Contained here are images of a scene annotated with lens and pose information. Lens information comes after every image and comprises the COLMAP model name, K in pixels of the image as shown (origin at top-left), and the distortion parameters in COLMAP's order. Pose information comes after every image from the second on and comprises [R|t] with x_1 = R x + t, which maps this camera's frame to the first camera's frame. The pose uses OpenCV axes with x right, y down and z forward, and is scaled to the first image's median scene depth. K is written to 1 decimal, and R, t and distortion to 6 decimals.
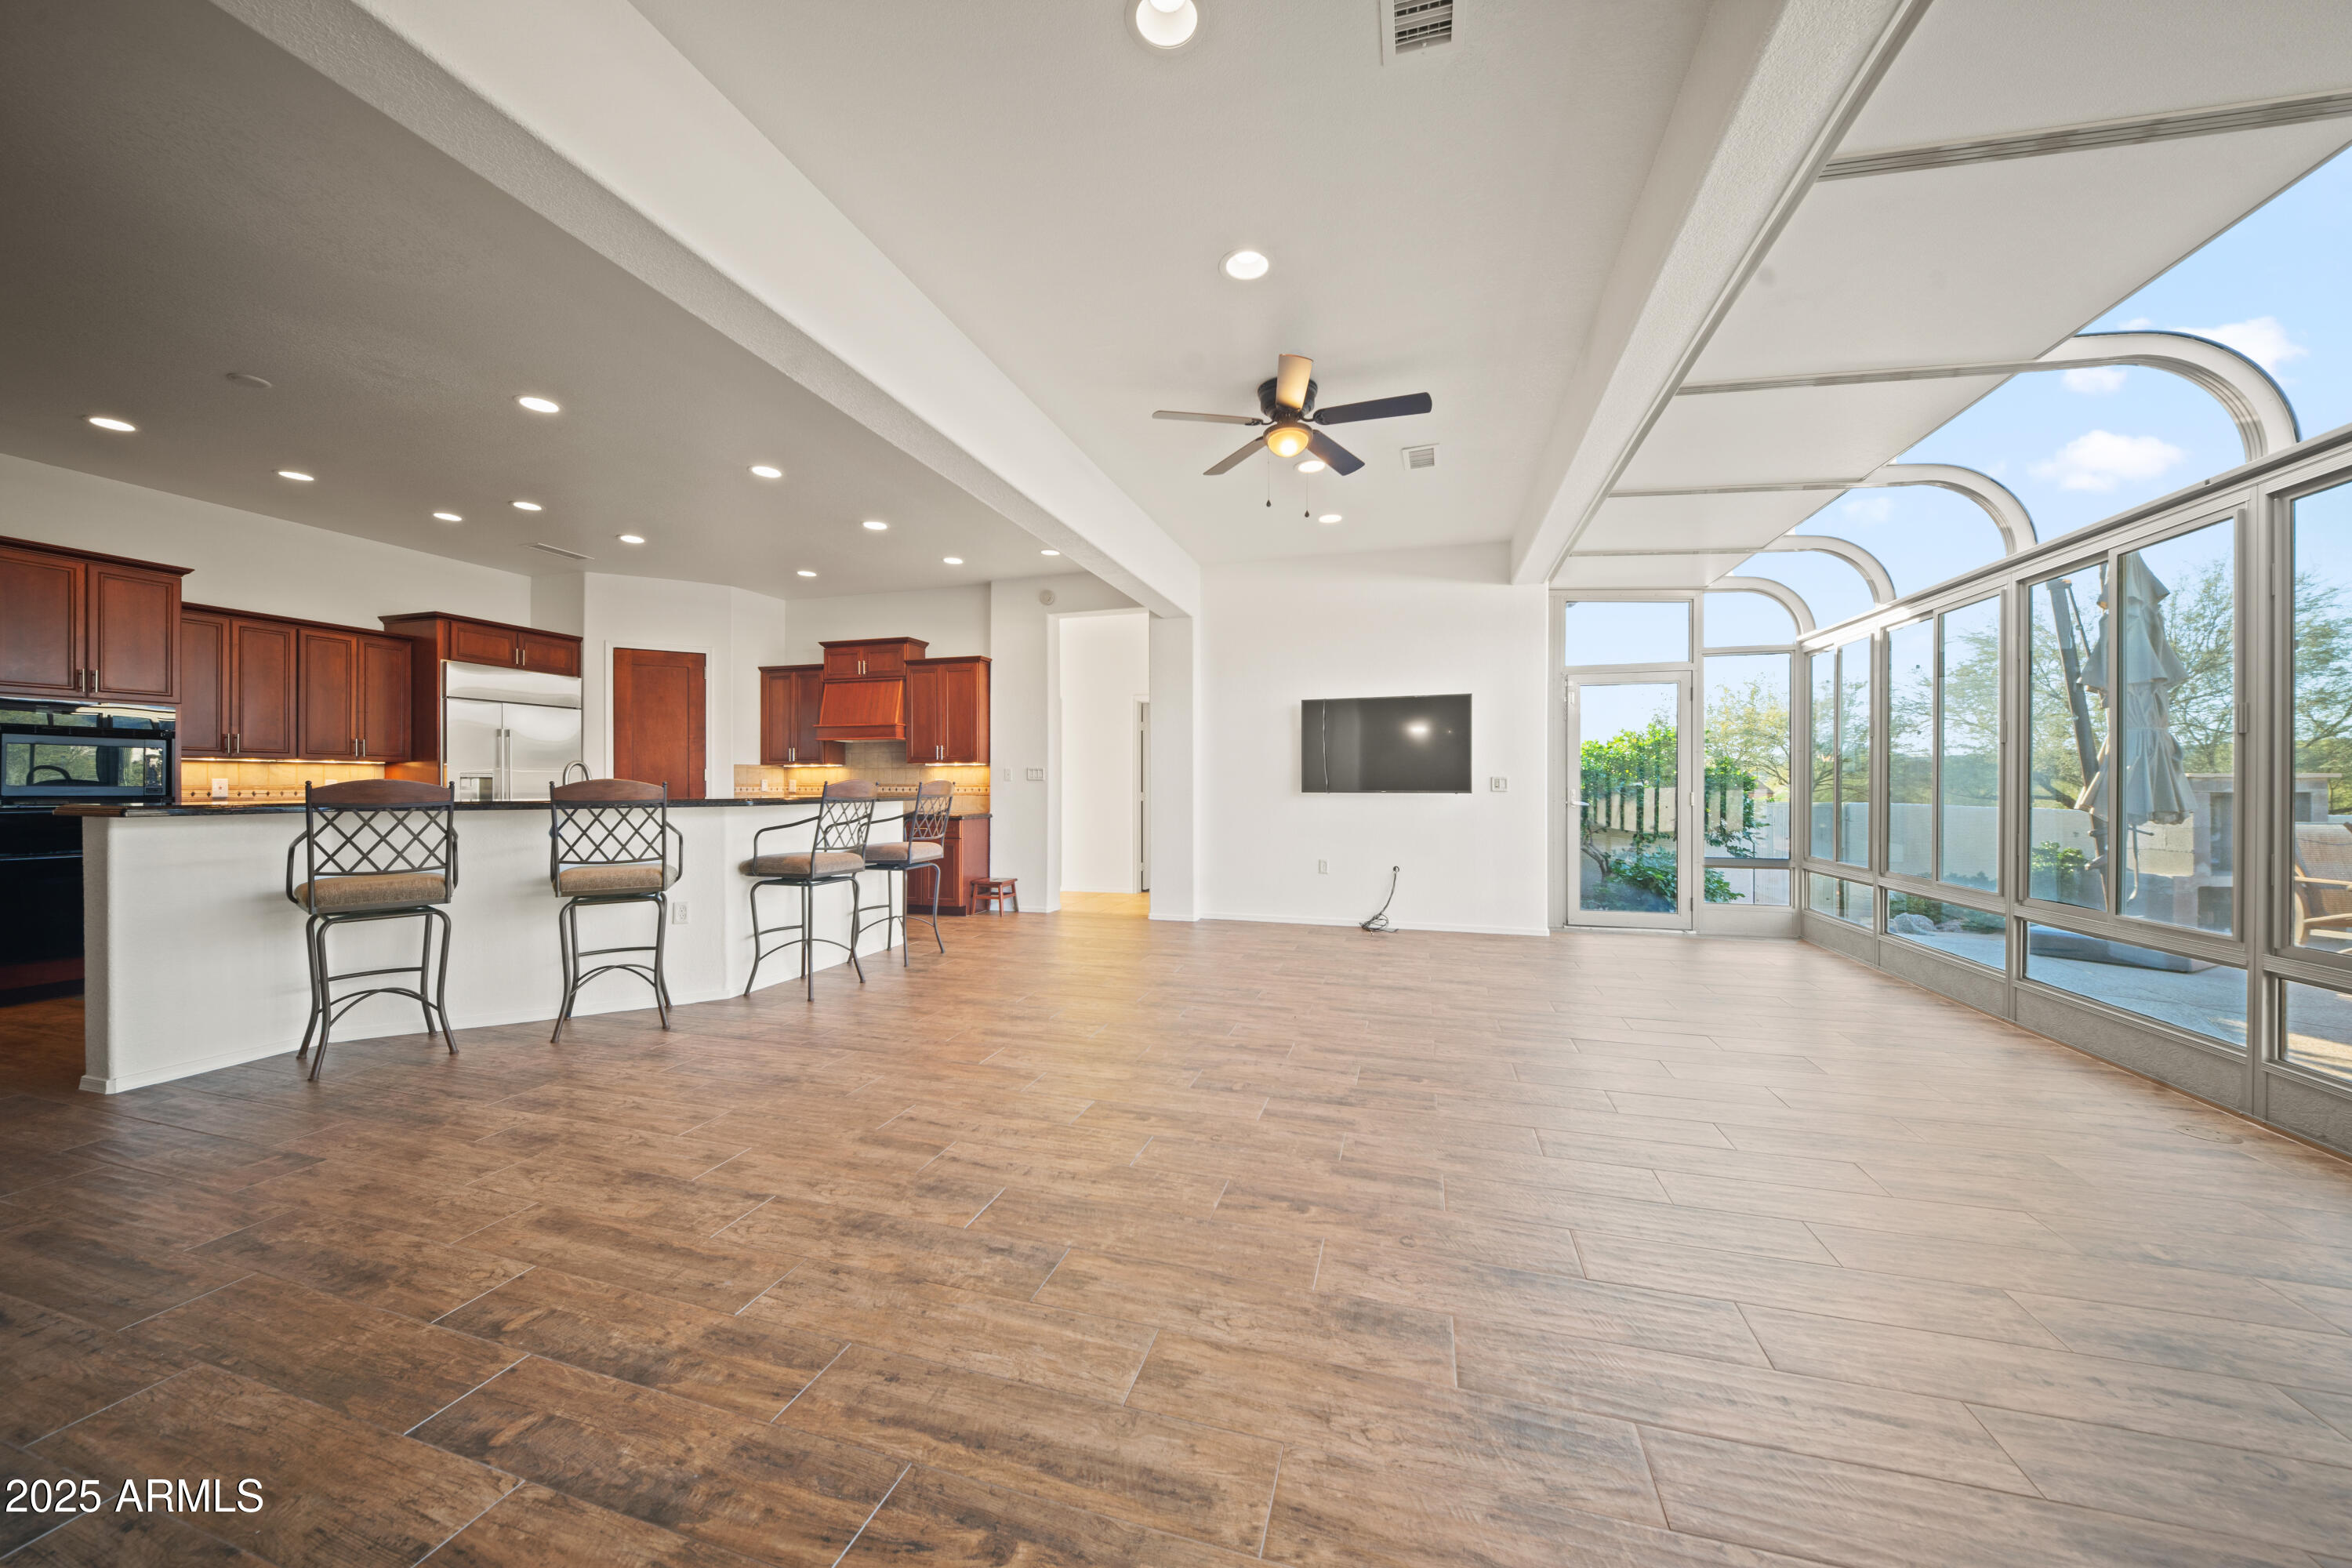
lens RADIAL K [[831.1, 0, 1176.0], [0, 831.1, 784.0], [0, 0, 1]] dist [0.000605, 0.000044]
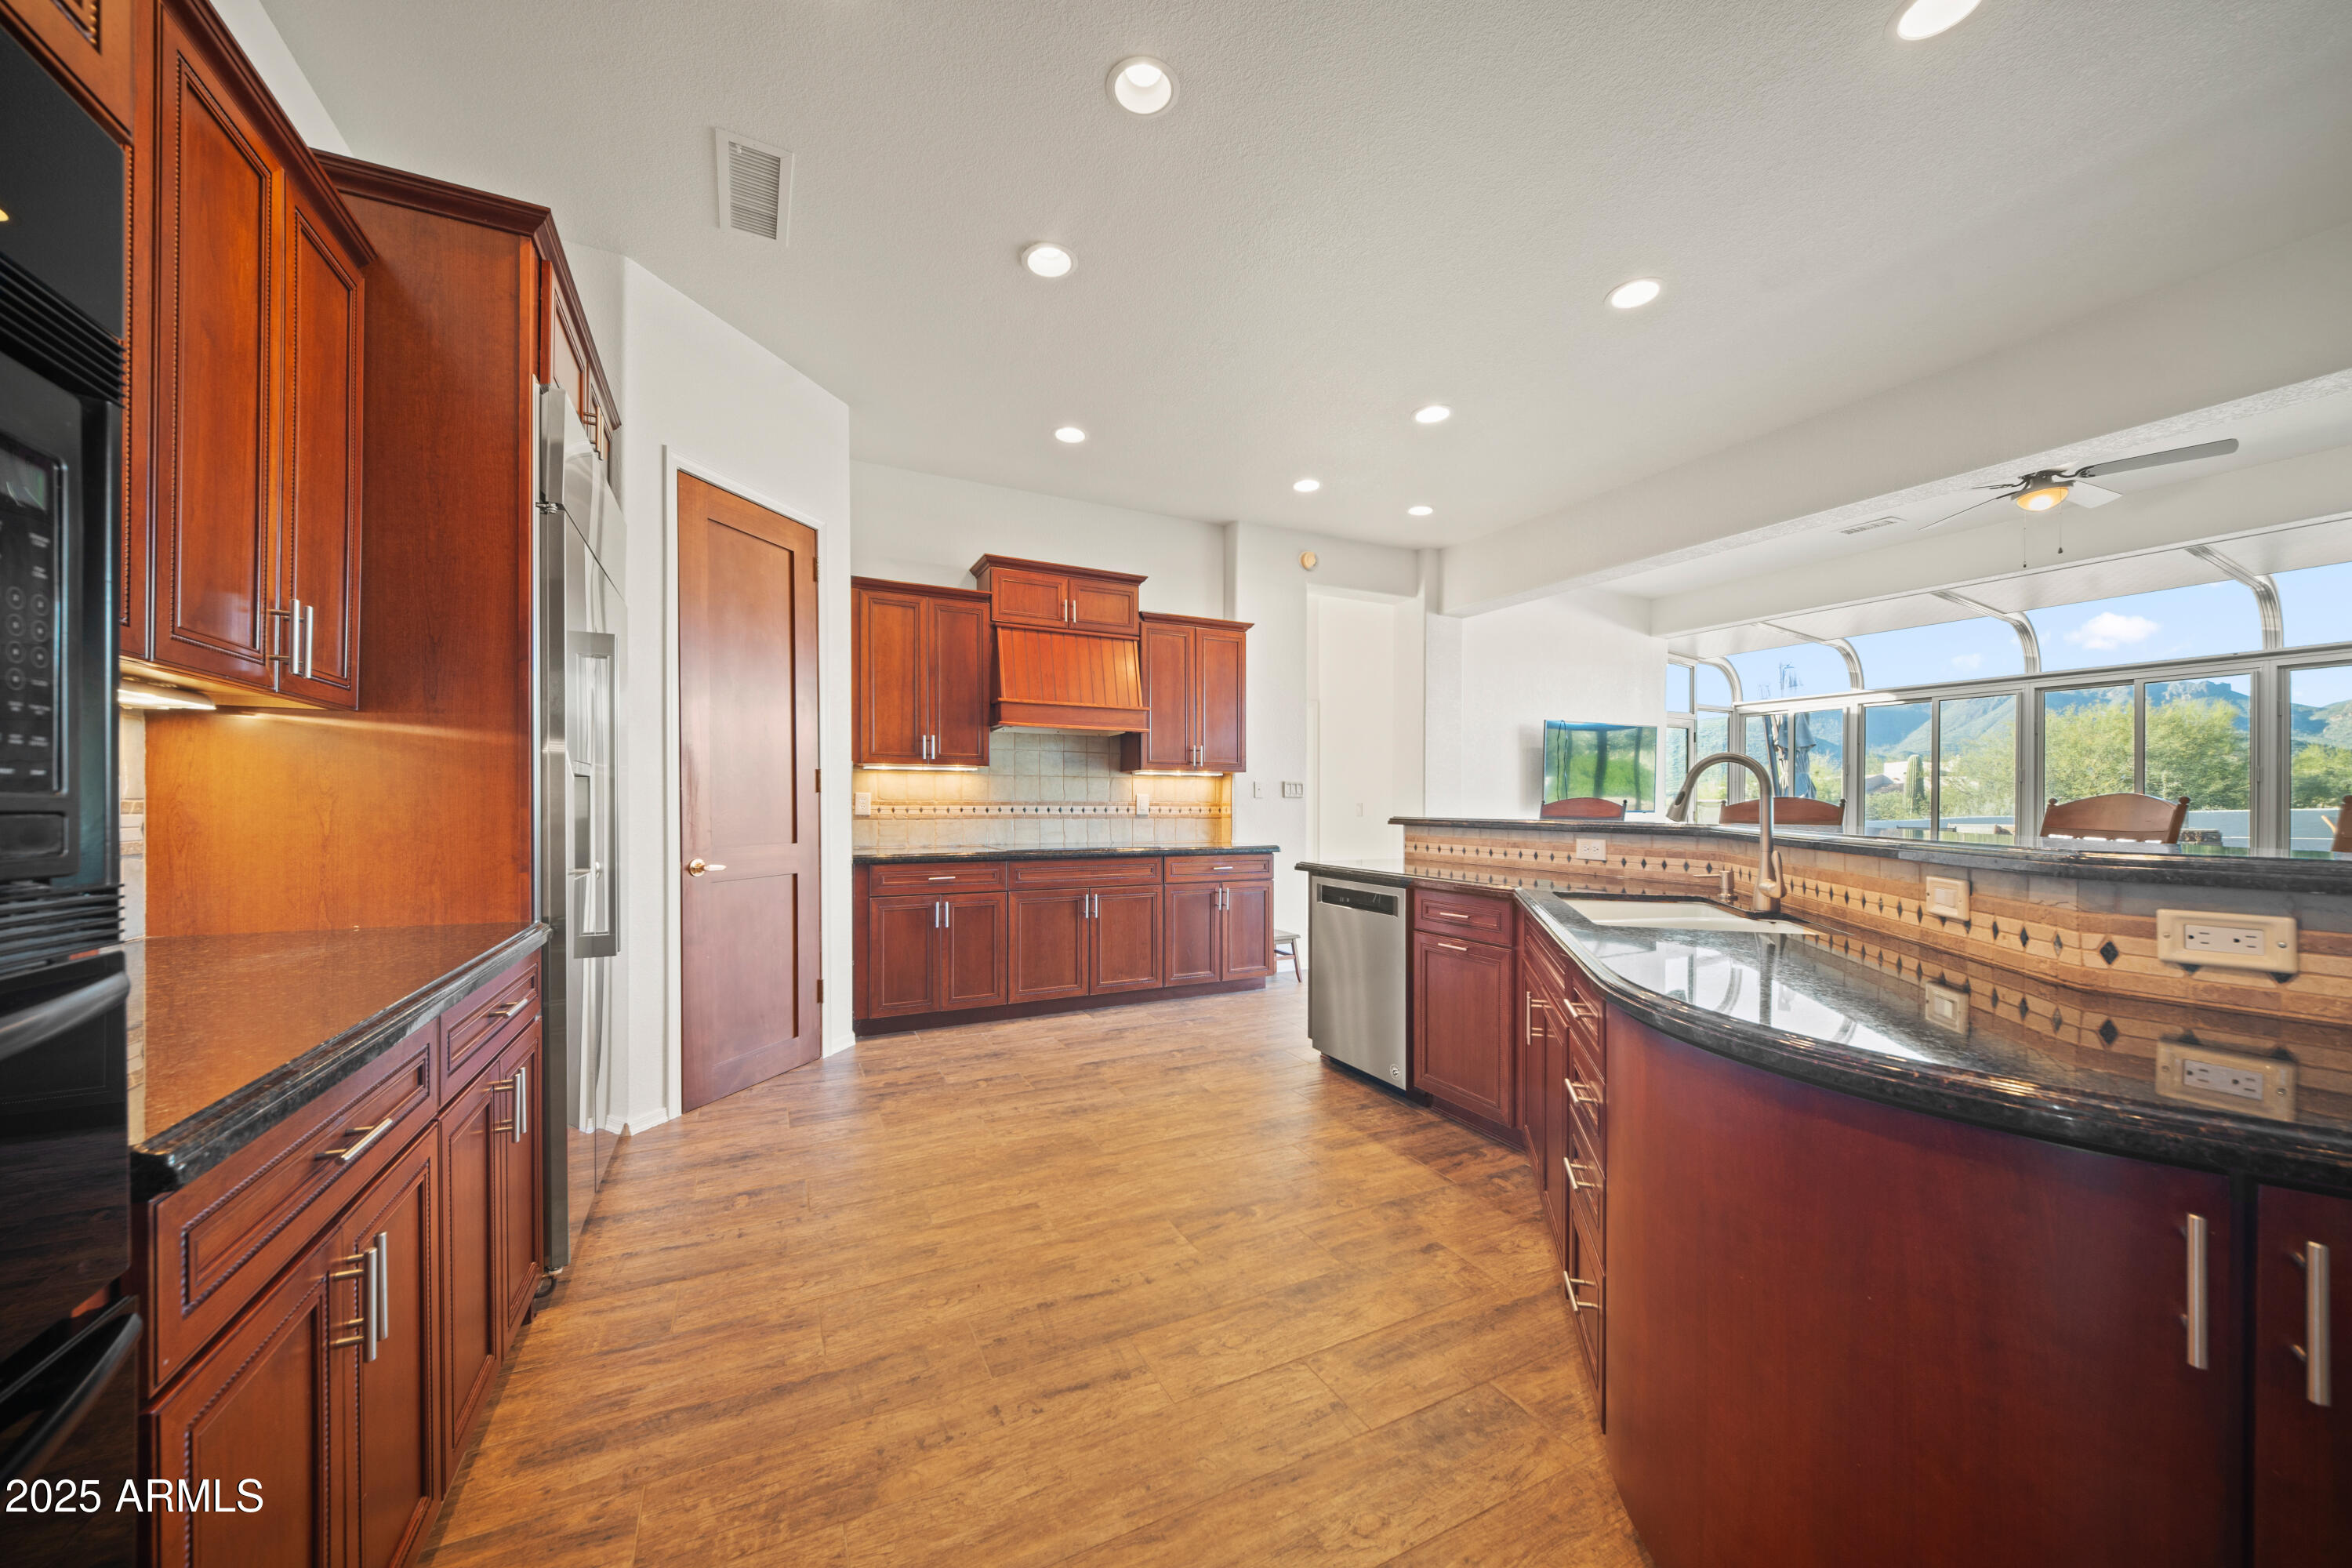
lens RADIAL K [[831.1, 0, 1176.0], [0, 831.1, 784.0], [0, 0, 1]] dist [0.000605, 0.000044]
pose [[0.721198, 0.019847, 0.692445, -0.745956], [-0.006377, 0.999737, -0.022013, -0.000385], [-0.692700, 0.011460, 0.721135, 0.515931]]
